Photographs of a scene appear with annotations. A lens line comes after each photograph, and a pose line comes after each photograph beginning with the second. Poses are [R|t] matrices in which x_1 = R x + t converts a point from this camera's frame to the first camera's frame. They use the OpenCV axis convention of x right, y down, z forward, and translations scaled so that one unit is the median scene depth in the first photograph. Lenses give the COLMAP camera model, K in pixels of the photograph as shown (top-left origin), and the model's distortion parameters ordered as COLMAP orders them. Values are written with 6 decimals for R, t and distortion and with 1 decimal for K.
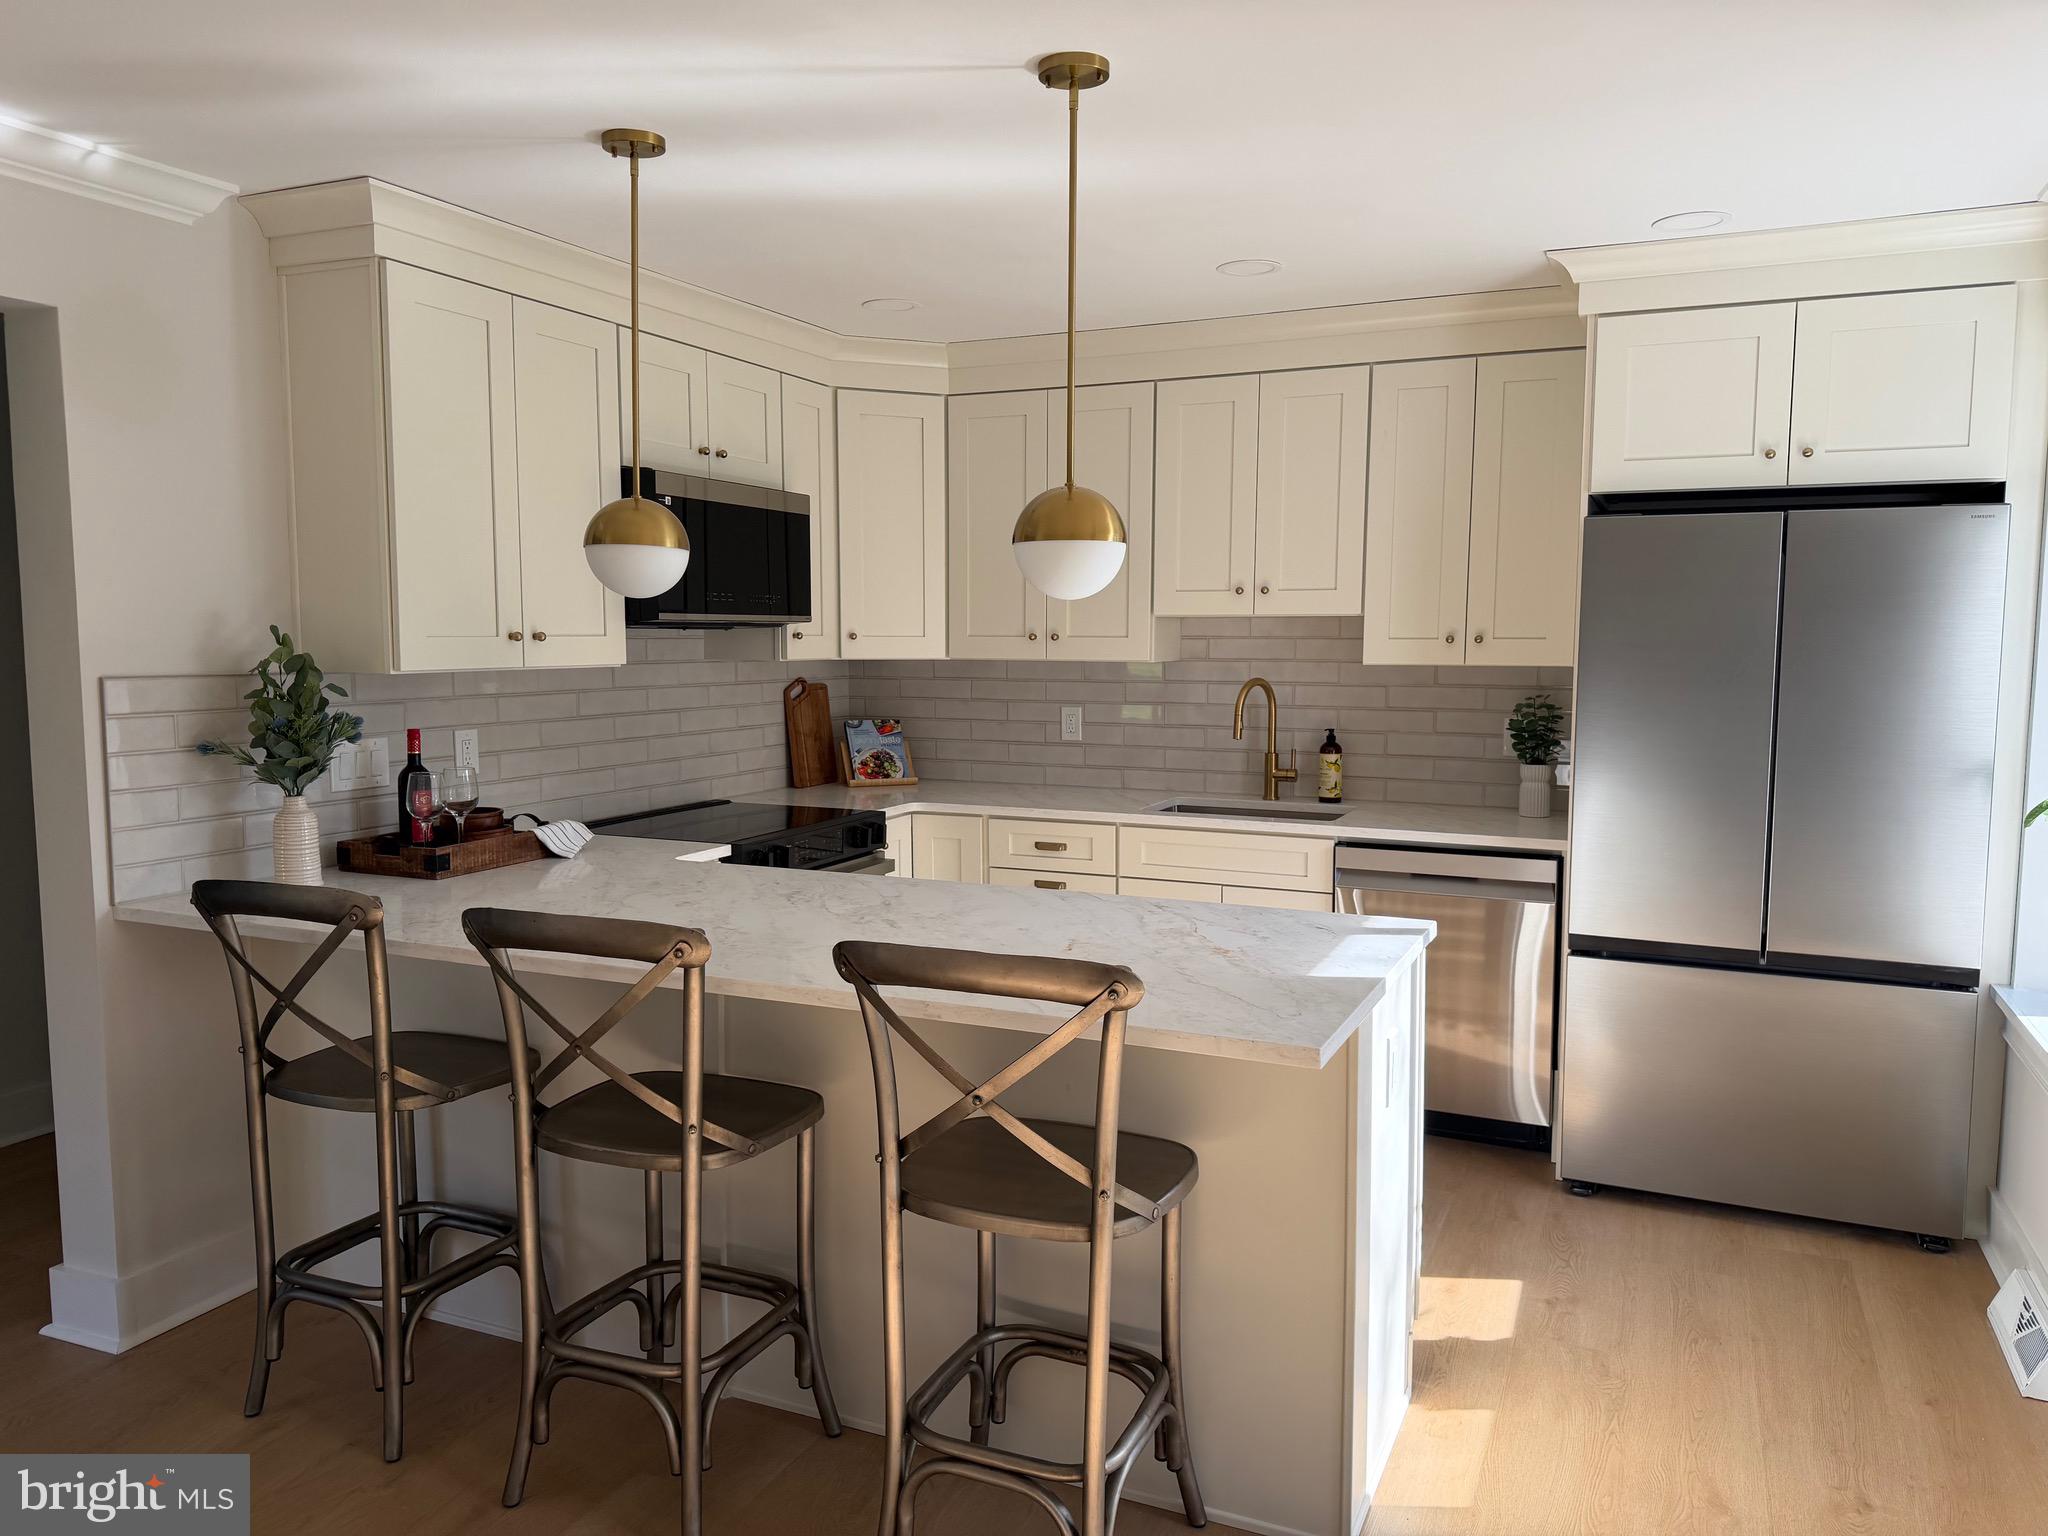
lens RADIAL K [[1450.8, 0, 1020.0], [0, 1450.8, 756.3], [0, 0, 1]] dist [0.036202, -0.052948]
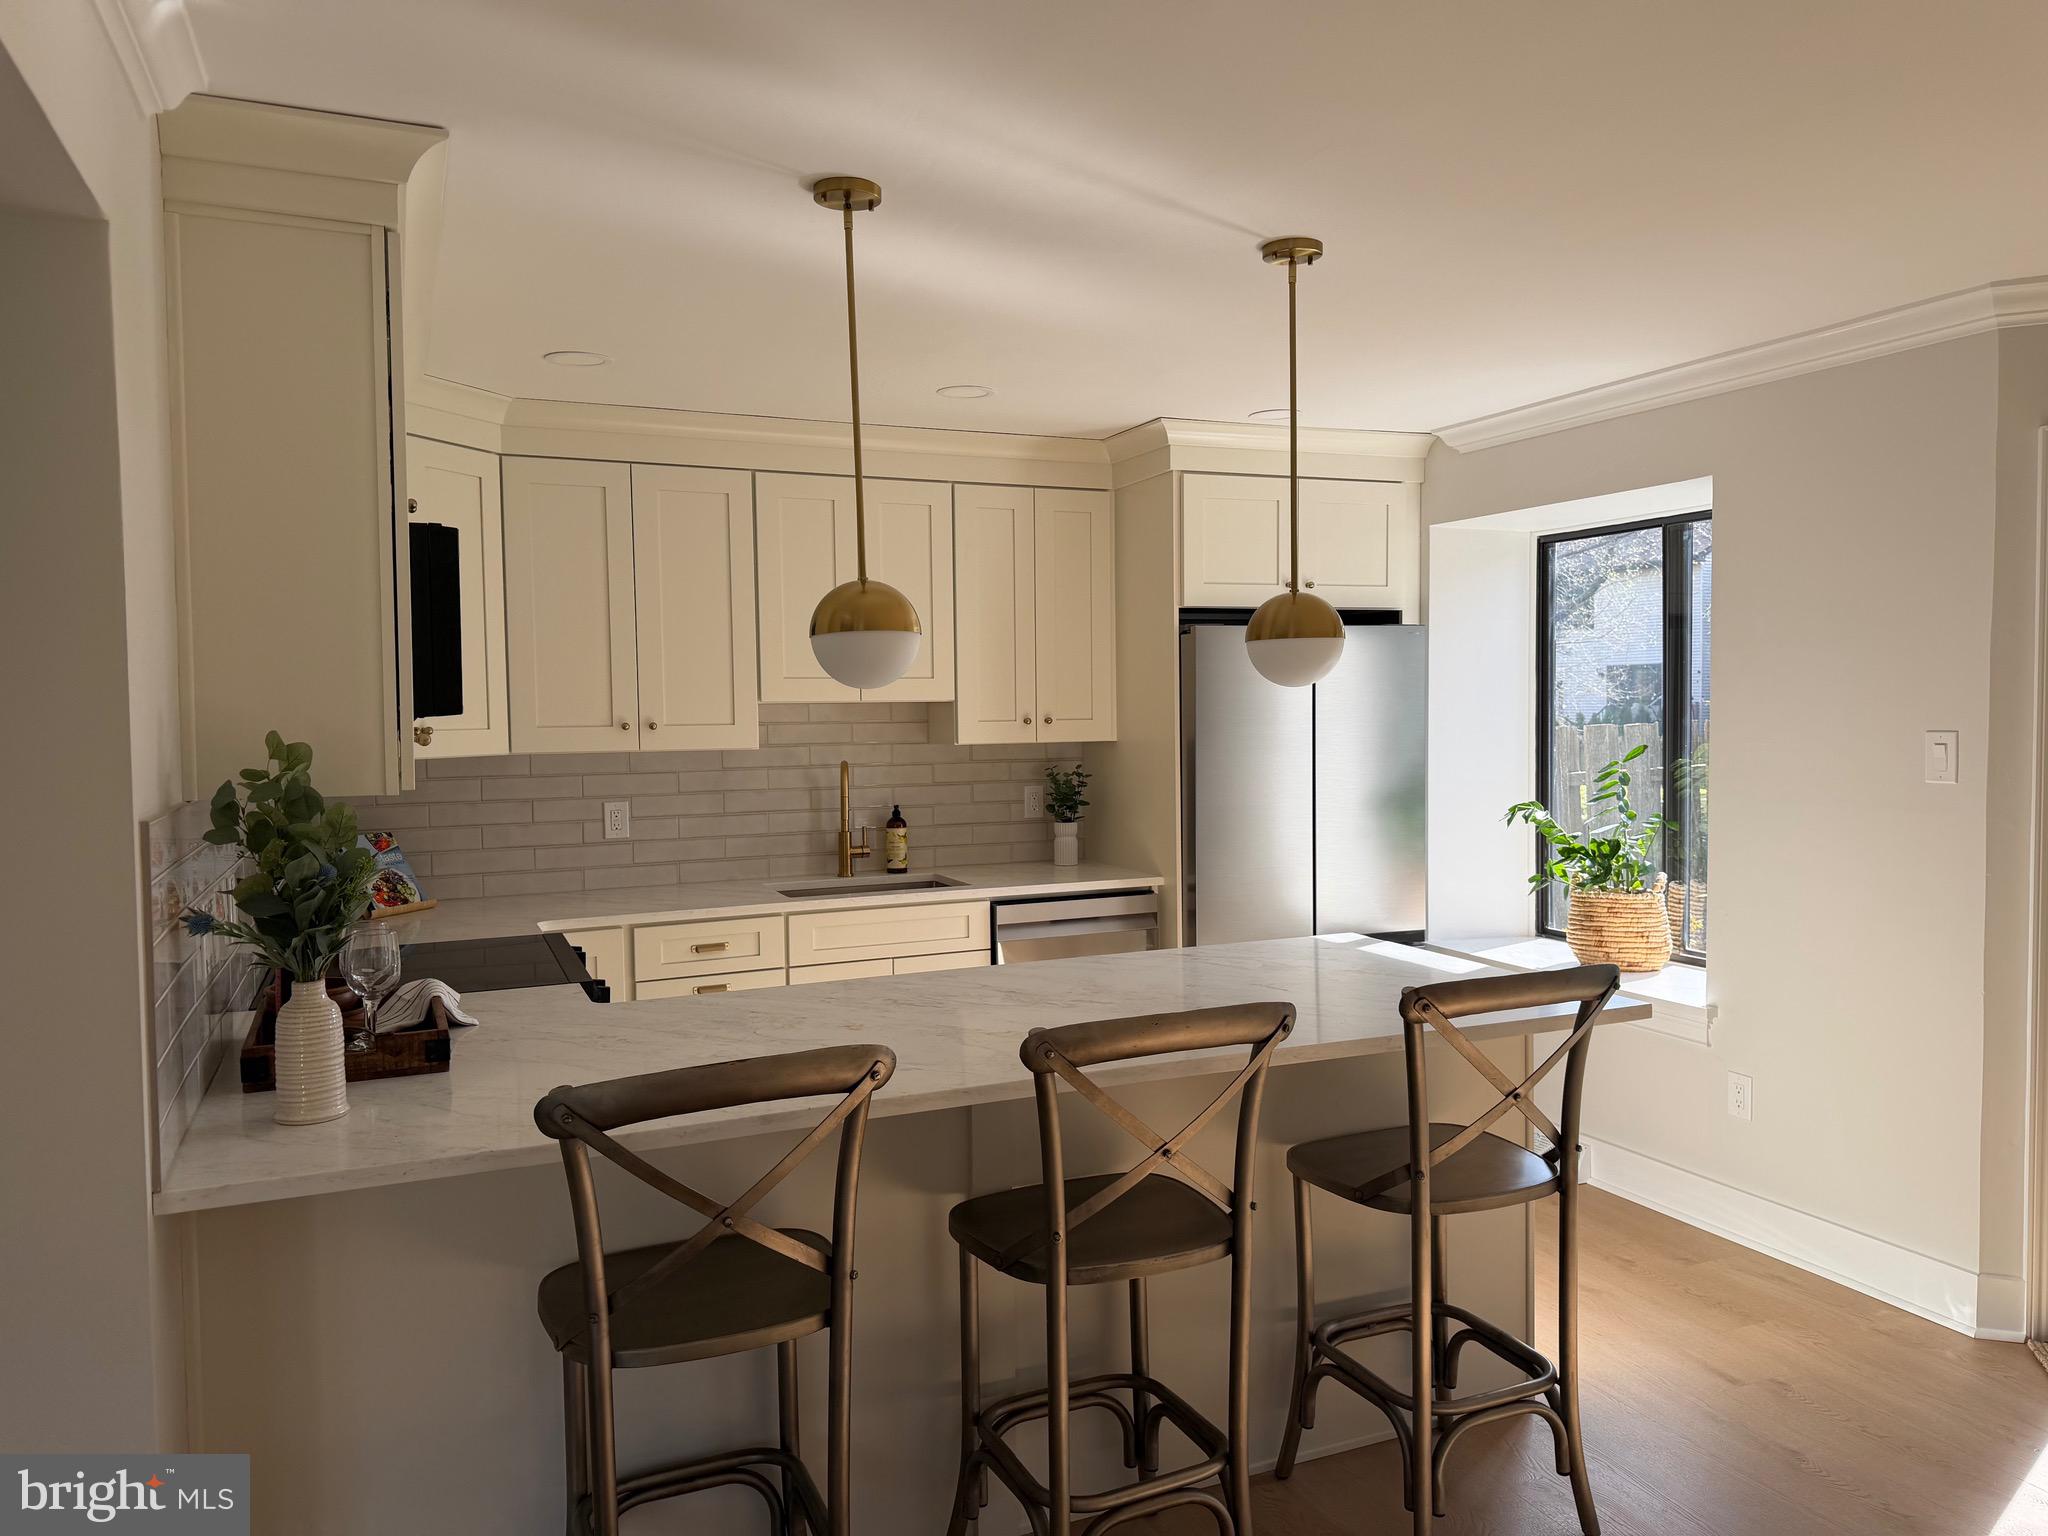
lens RADIAL K [[1450.8, 0, 1036.3], [0, 1450.8, 756.0], [0, 0, 1]] dist [0.036202, -0.052948]
pose [[0.658359, -0.037609, 0.751764, -0.718641], [0.081338, 0.996457, -0.021382, -0.032379], [-0.748297, 0.075224, 0.659086, 0.274803]]
